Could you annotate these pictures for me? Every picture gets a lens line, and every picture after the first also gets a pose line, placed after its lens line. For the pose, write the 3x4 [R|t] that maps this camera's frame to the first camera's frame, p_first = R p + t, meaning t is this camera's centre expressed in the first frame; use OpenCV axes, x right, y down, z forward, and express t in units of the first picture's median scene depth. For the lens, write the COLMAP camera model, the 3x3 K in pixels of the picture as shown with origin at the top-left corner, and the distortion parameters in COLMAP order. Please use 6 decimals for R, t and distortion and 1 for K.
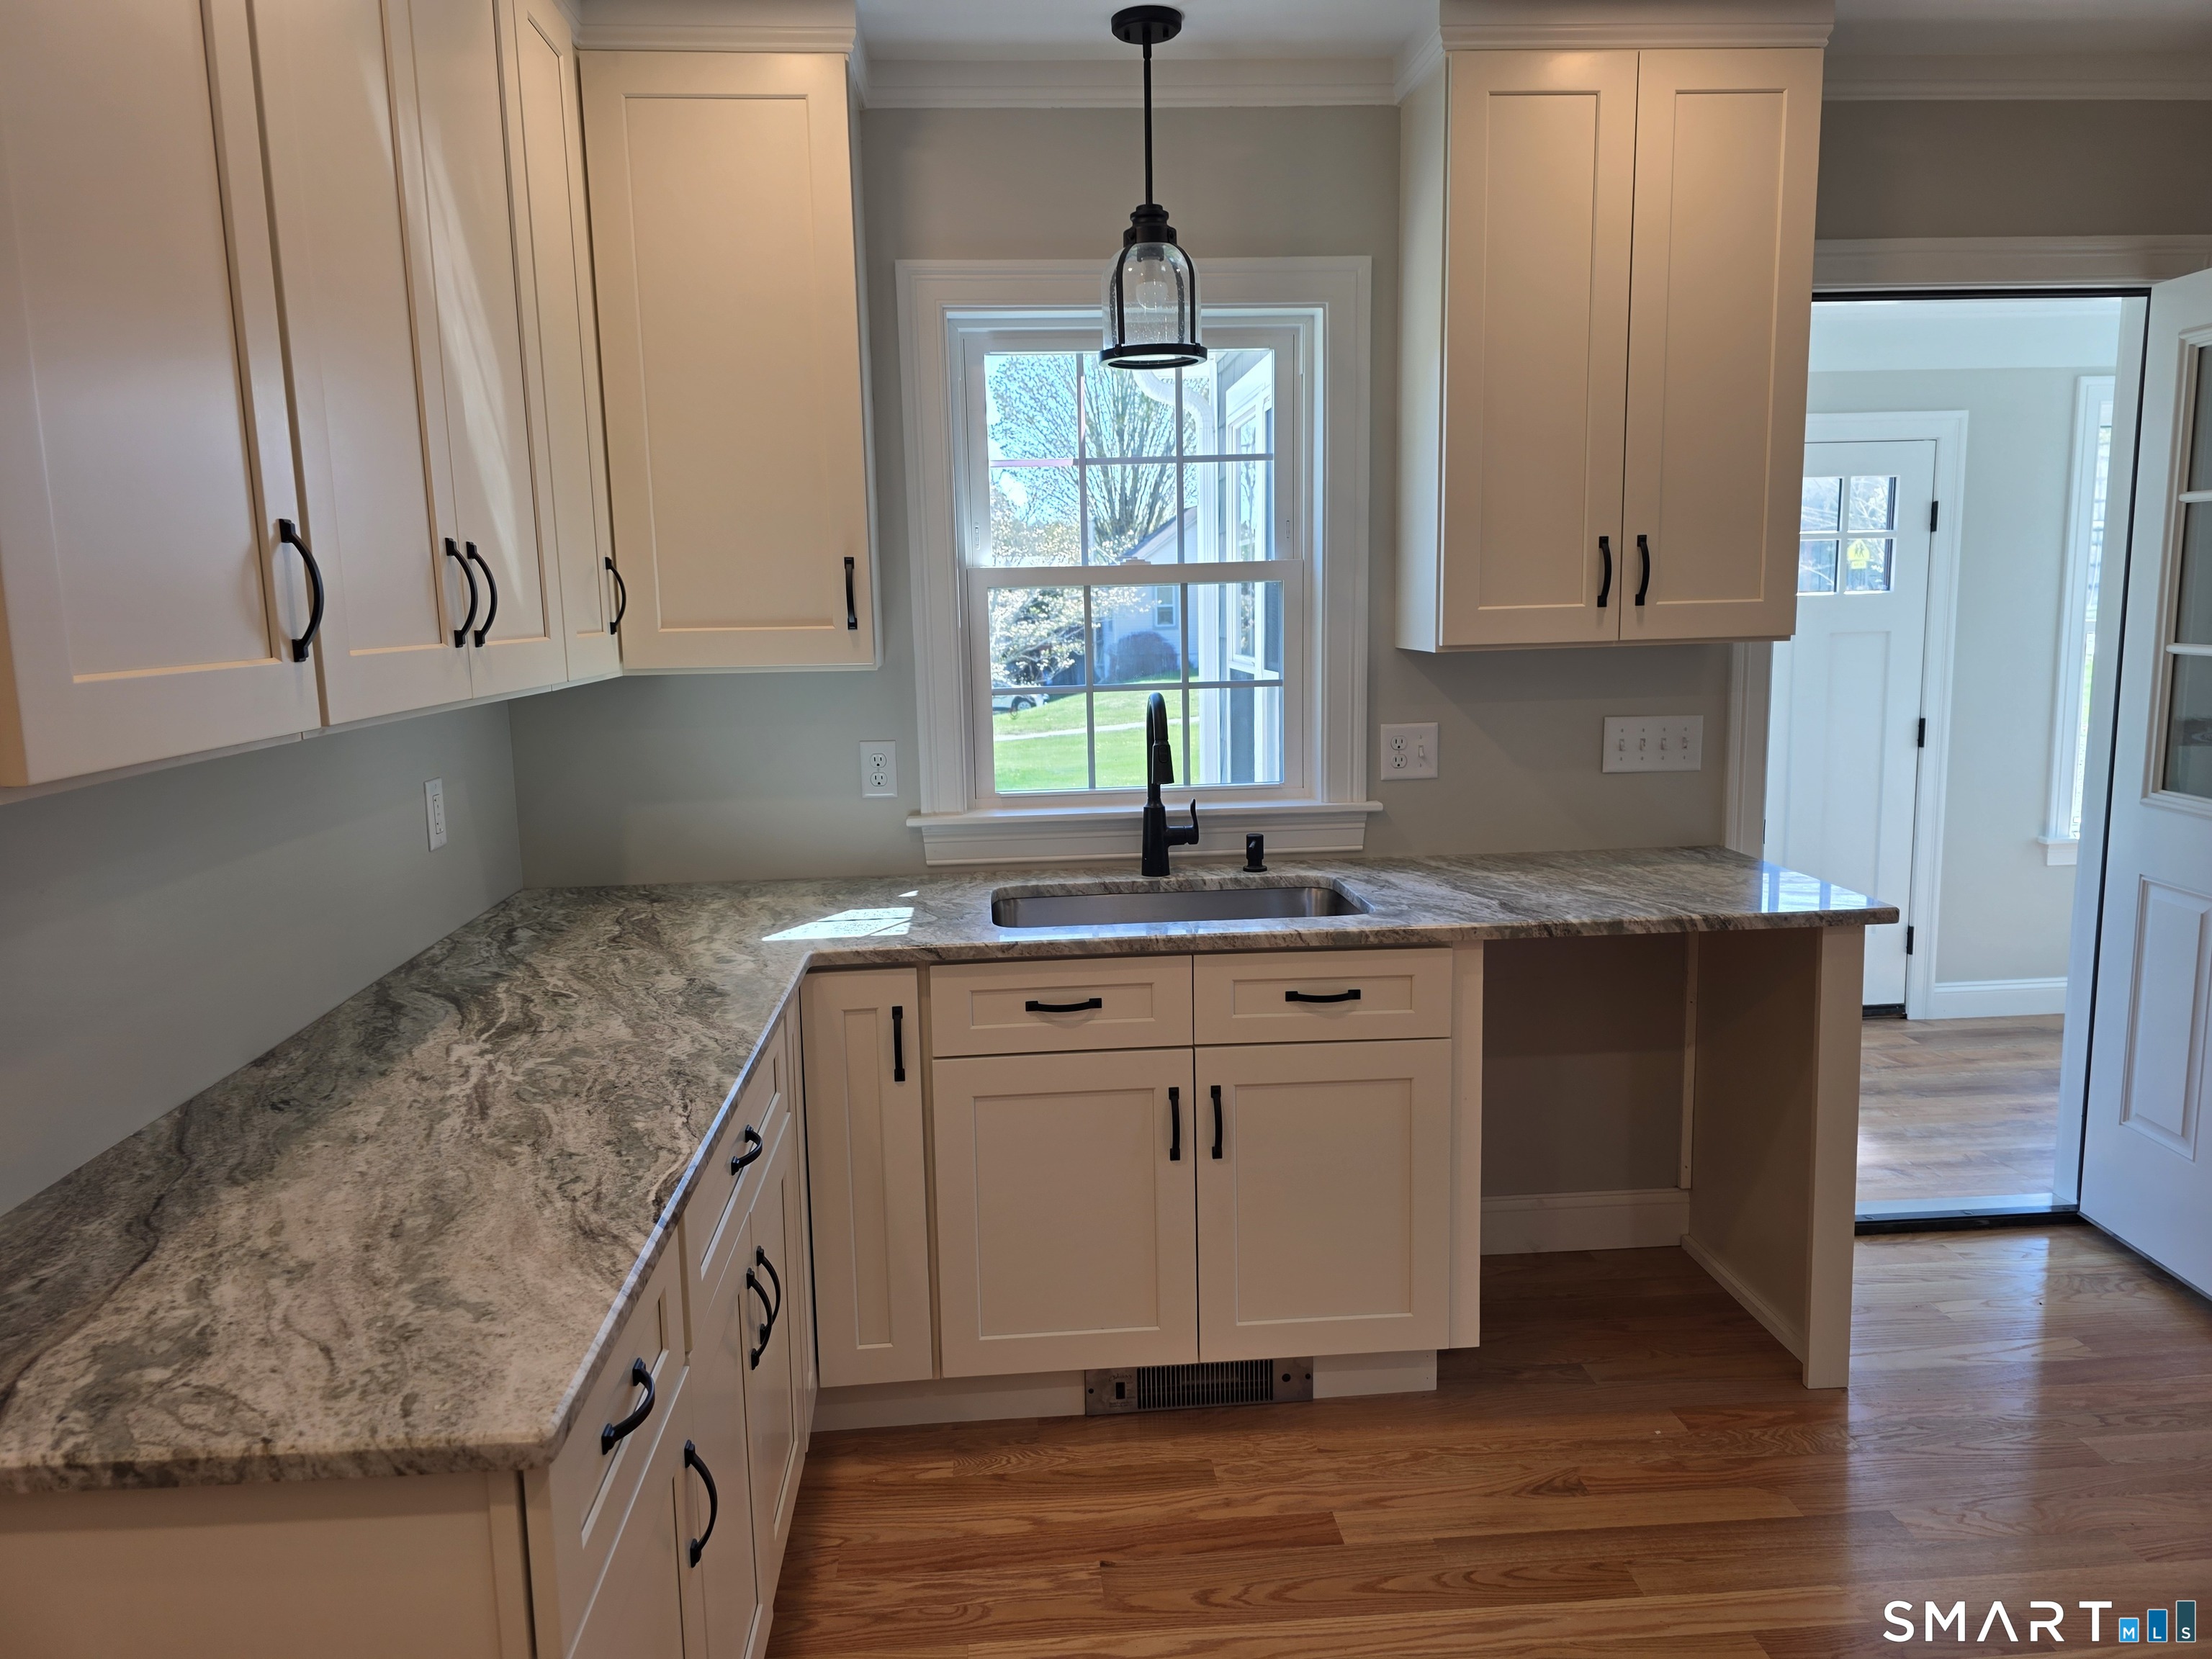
lens RADIAL K [[1481.5, 0, 1115.3], [0, 1481.5, 824.3], [0, 0, 1]] dist [0.065989, -0.060041]
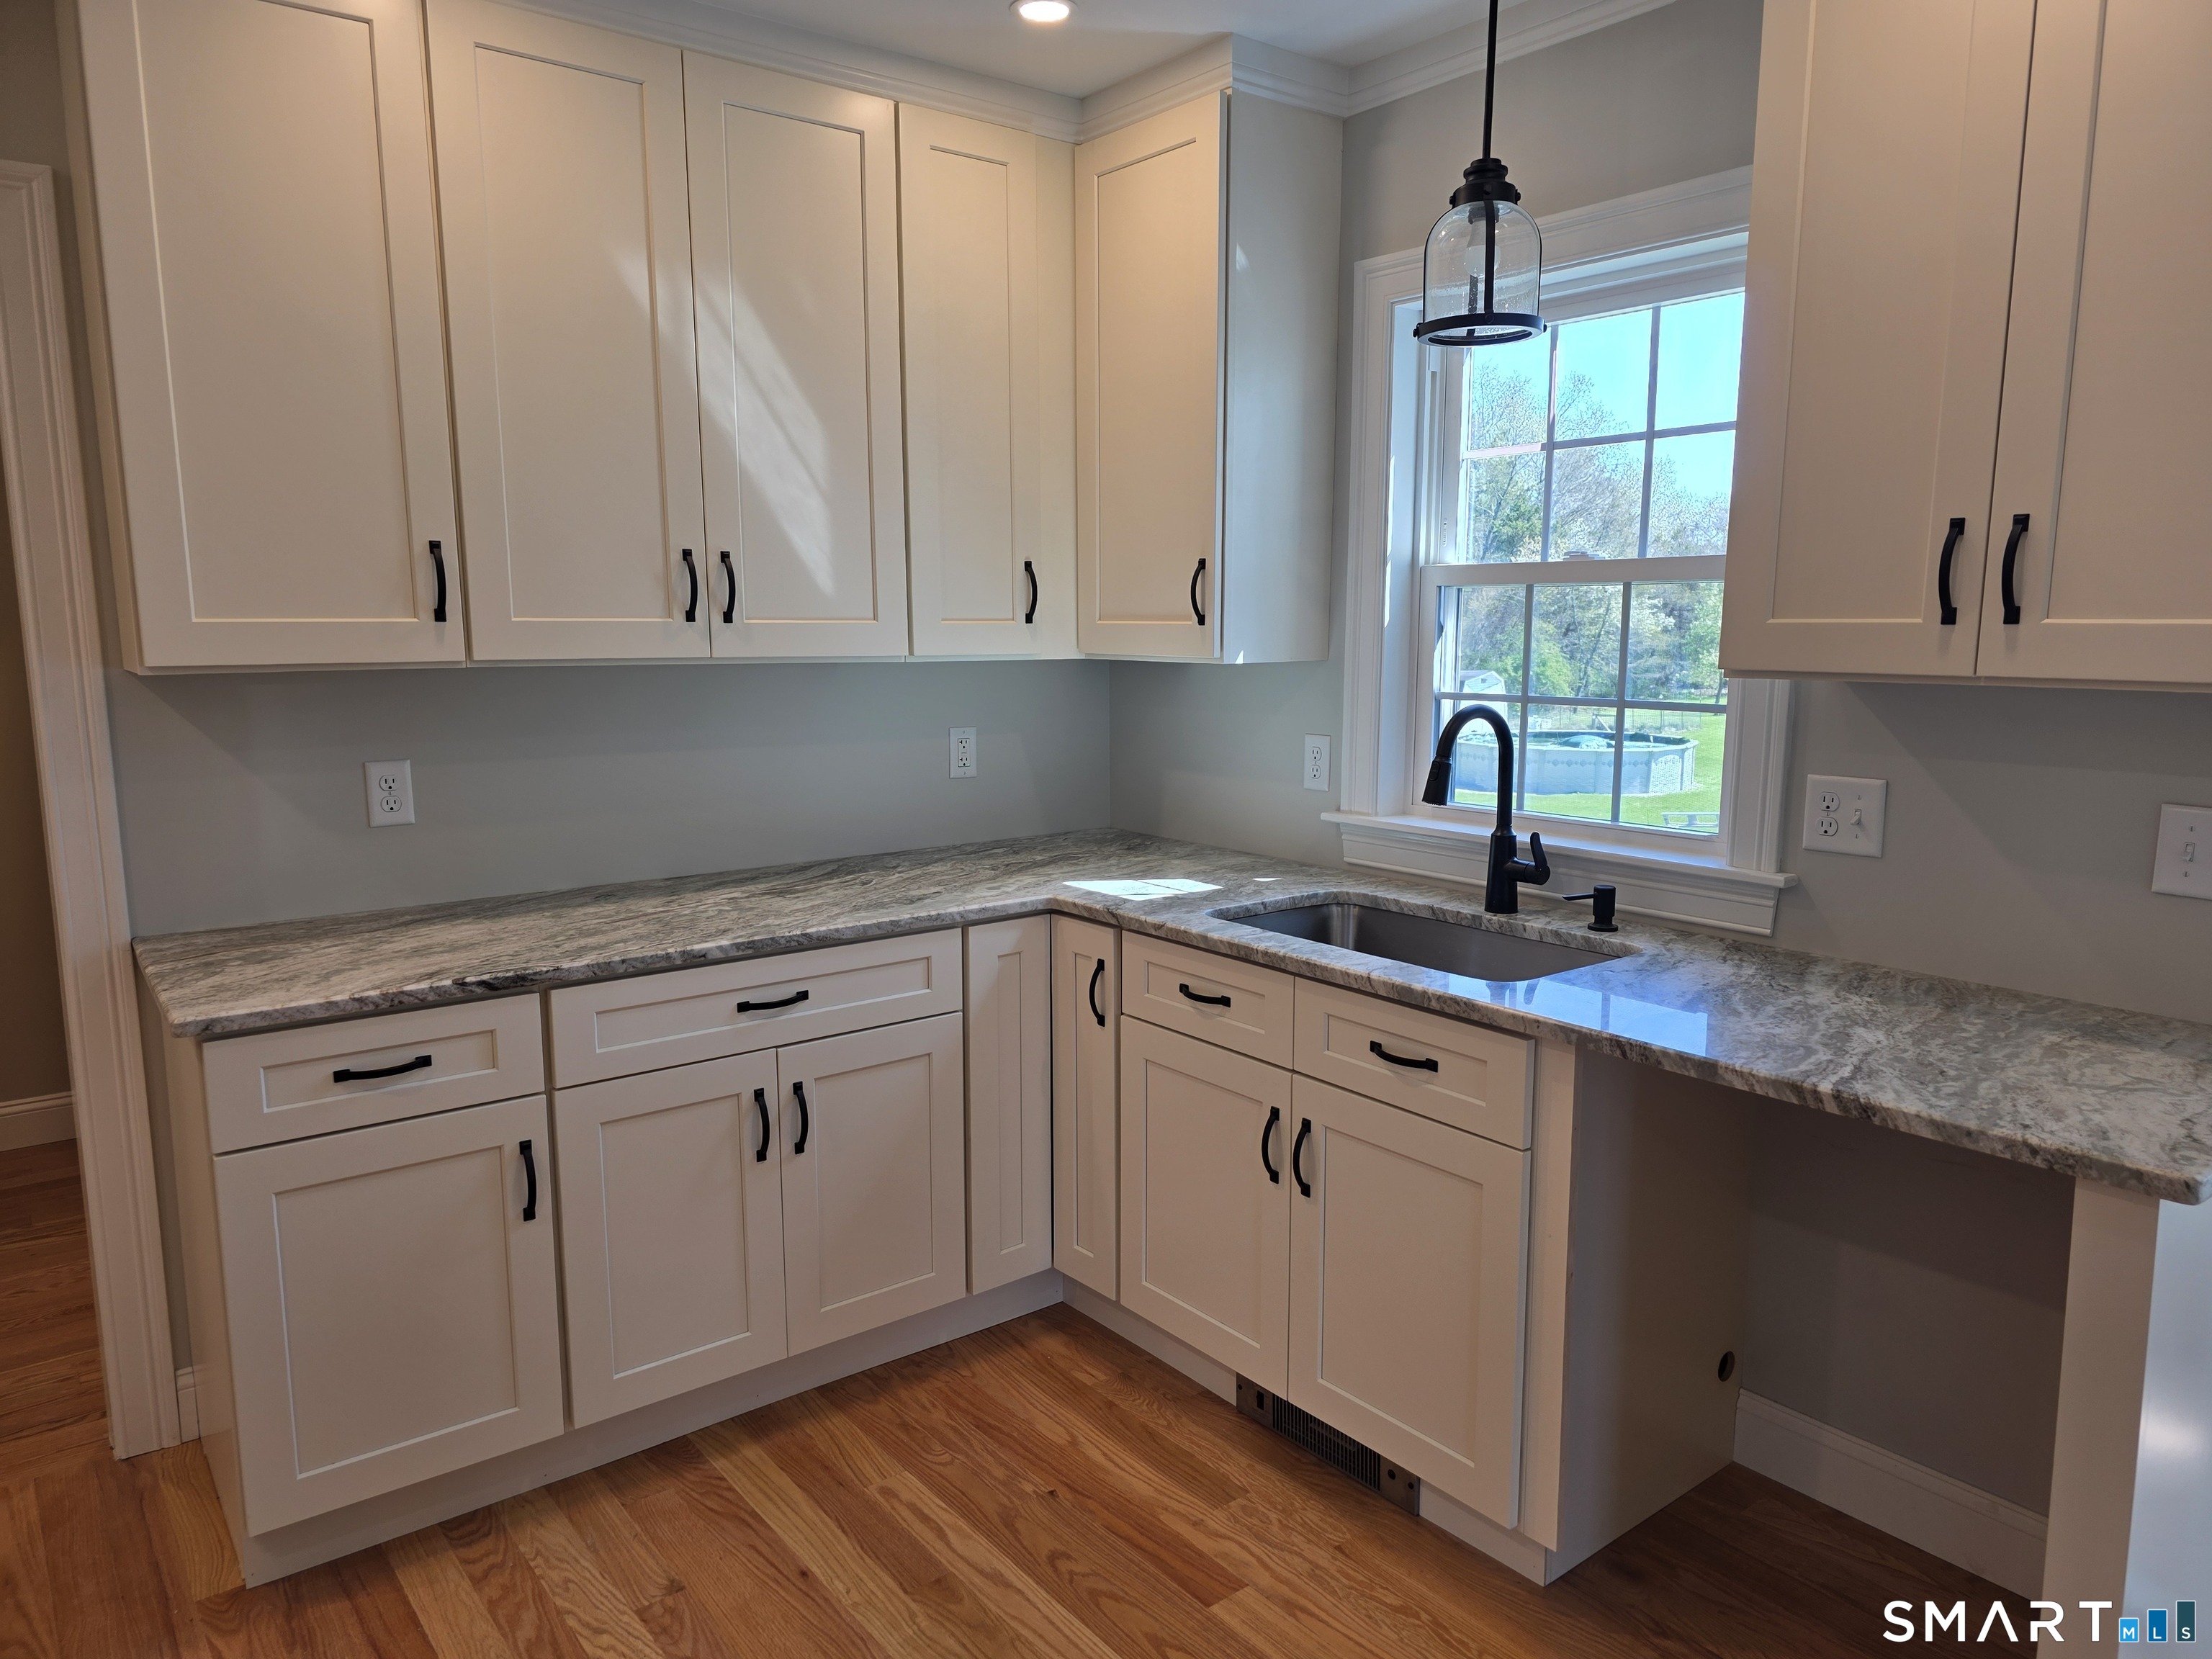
lens RADIAL K [[1481.5, 0, 1115.3], [0, 1481.5, 824.3], [0, 0, 1]] dist [0.065989, -0.060041]
pose [[0.557249, 0.138603, -0.818696, 0.729983], [-0.134061, 0.988053, 0.076026, -0.062713], [0.819452, 0.067390, 0.569172, 0.340247]]
